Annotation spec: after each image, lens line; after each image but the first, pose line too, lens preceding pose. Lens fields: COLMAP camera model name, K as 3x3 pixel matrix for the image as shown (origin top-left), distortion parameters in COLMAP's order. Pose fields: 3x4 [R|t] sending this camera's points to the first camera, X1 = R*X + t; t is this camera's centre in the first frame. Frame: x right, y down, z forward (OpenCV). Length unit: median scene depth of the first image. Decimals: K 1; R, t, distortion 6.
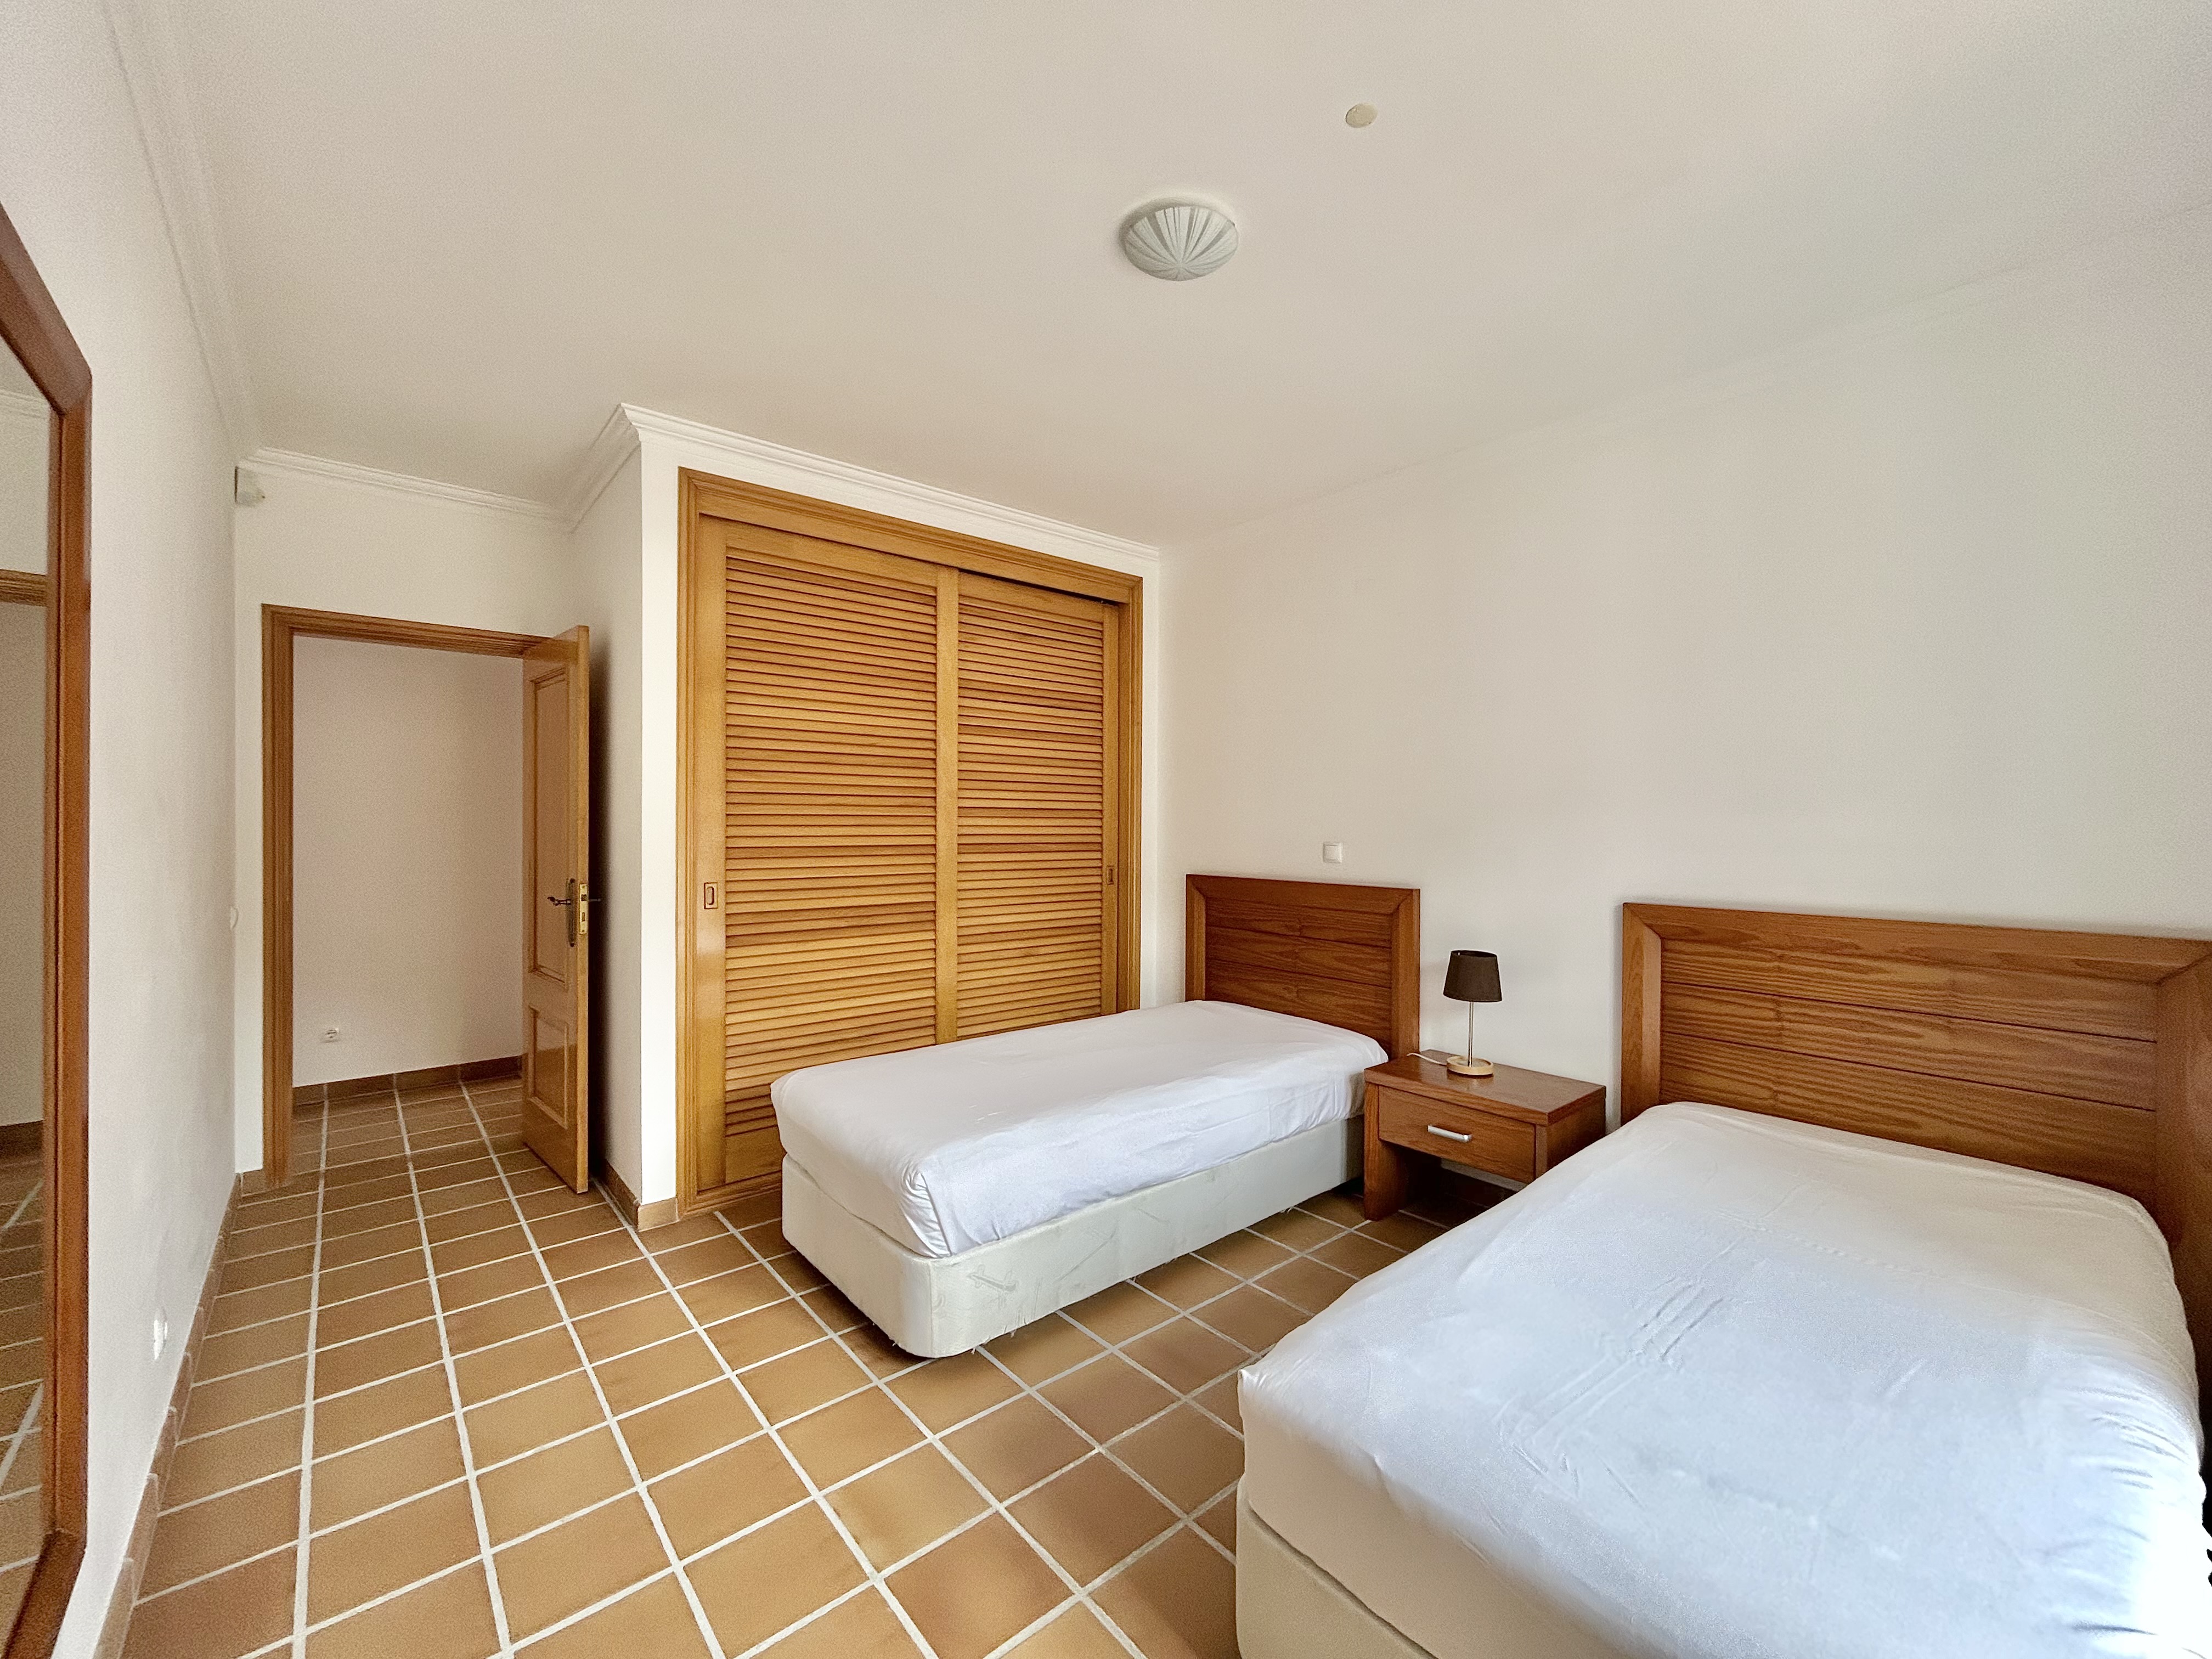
lens RADIAL K [[902.9, 0, 1102.4], [0, 902.9, 817.1], [0, 0, 1]] dist [-0.000002, 0.000007]
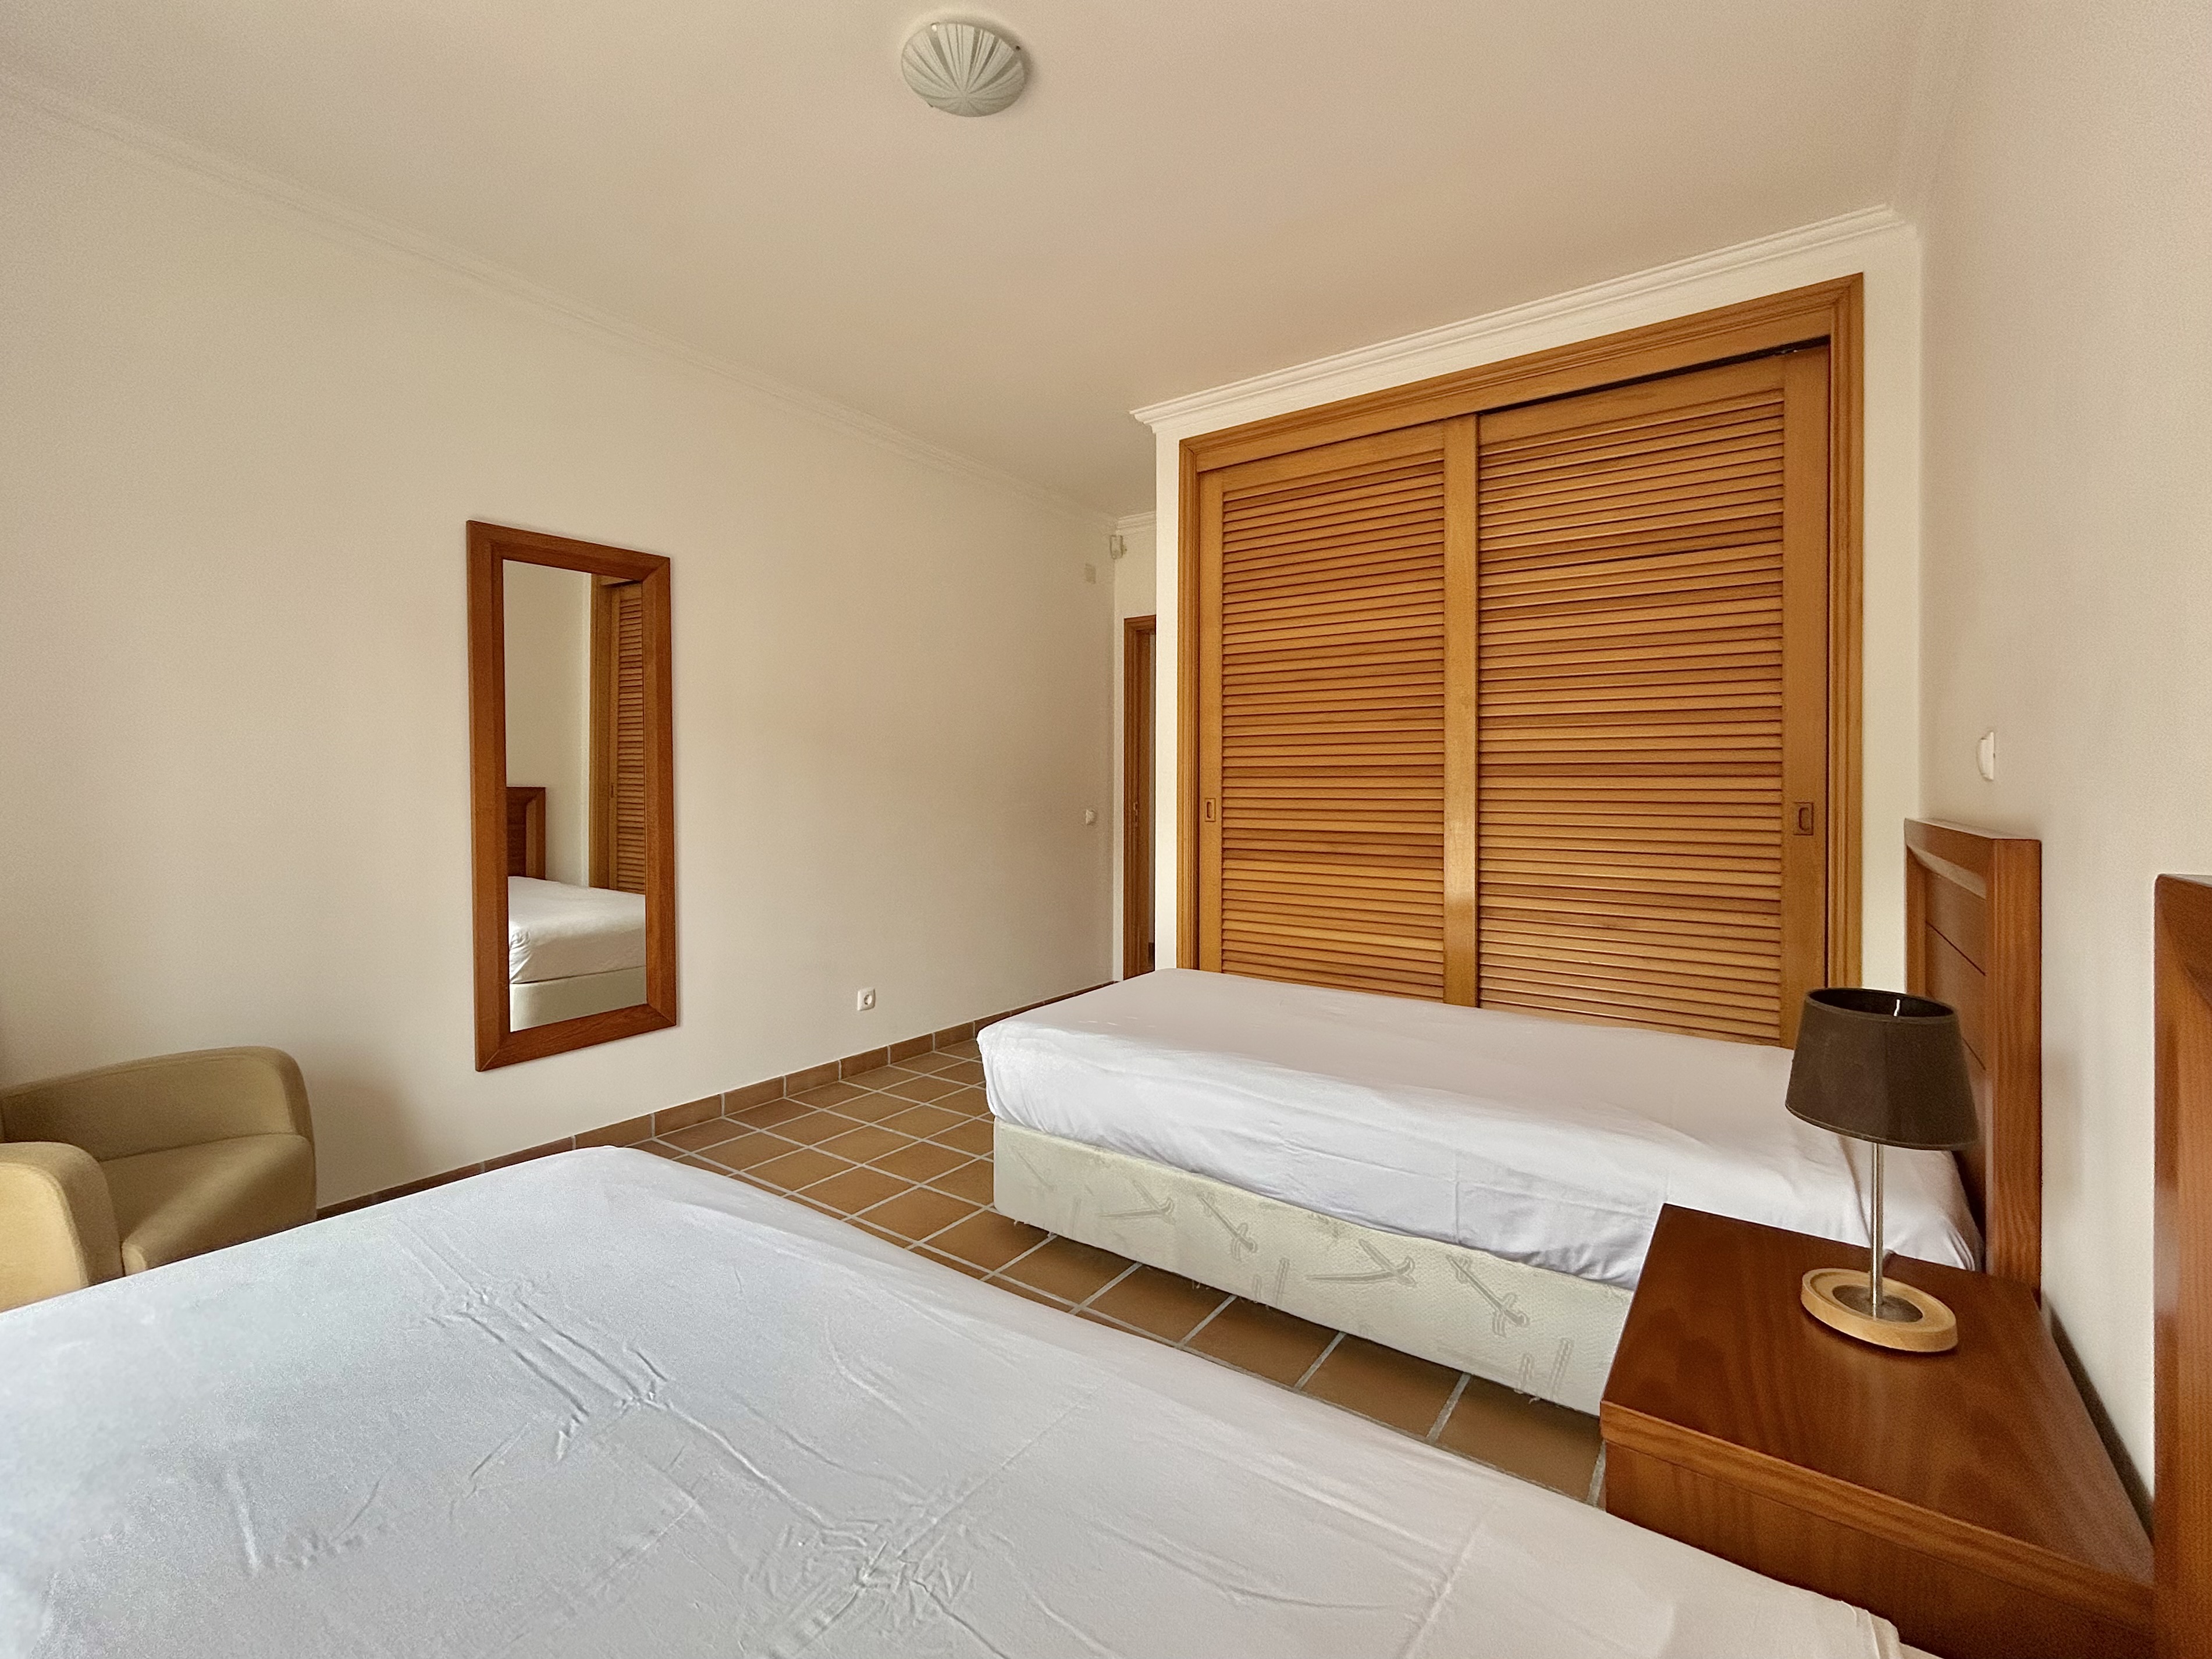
lens RADIAL K [[957.3, 0, 1108.1], [0, 957.3, 784.5], [0, 0, 1]] dist [0.000275, 0.000043]
pose [[0.247779, -0.007912, -0.968784, 0.580927], [0.003830, 0.999967, -0.007187, 0.053696], [0.968809, -0.001930, 0.247801, 0.497669]]
